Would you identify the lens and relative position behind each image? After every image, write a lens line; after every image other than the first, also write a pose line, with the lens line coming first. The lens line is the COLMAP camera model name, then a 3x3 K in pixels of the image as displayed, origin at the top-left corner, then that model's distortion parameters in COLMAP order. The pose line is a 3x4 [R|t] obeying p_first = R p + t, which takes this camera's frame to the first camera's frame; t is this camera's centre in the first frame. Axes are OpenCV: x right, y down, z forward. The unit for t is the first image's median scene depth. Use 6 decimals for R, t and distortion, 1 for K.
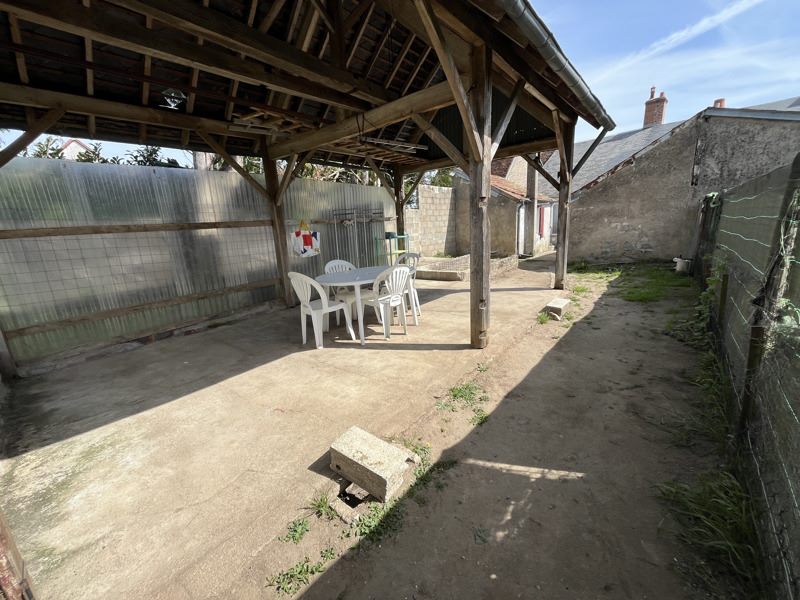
lens RADIAL K [[322.2, 0, 404.7], [0, 322.2, 301.2], [0, 0, 1]] dist [-0.001347, -0.000086]
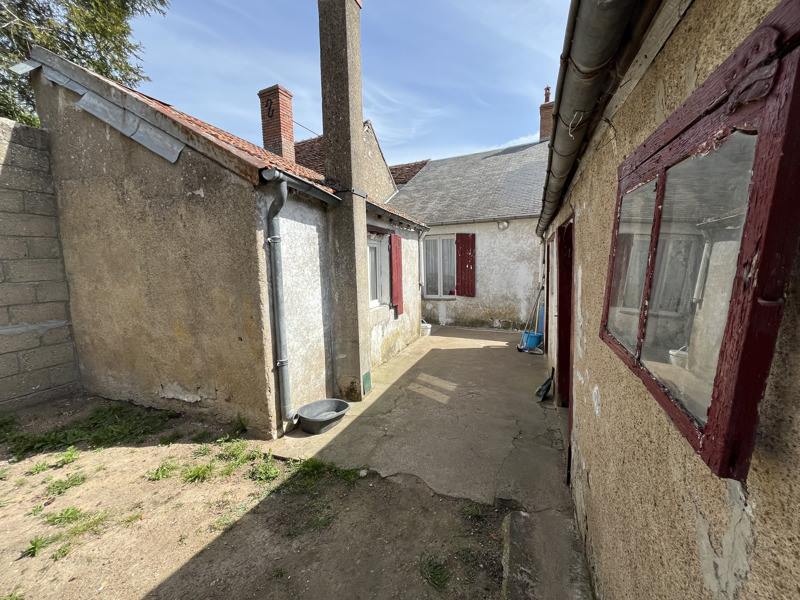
lens RADIAL K [[322.2, 0, 398.6], [0, 322.2, 300.2], [0, 0, 1]] dist [-0.001347, -0.000086]
pose [[0.947082, -0.001020, 0.320989, 0.355206], [0.042267, 0.991684, -0.121557, -0.194894], [-0.318195, 0.128692, 0.939250, 0.752538]]
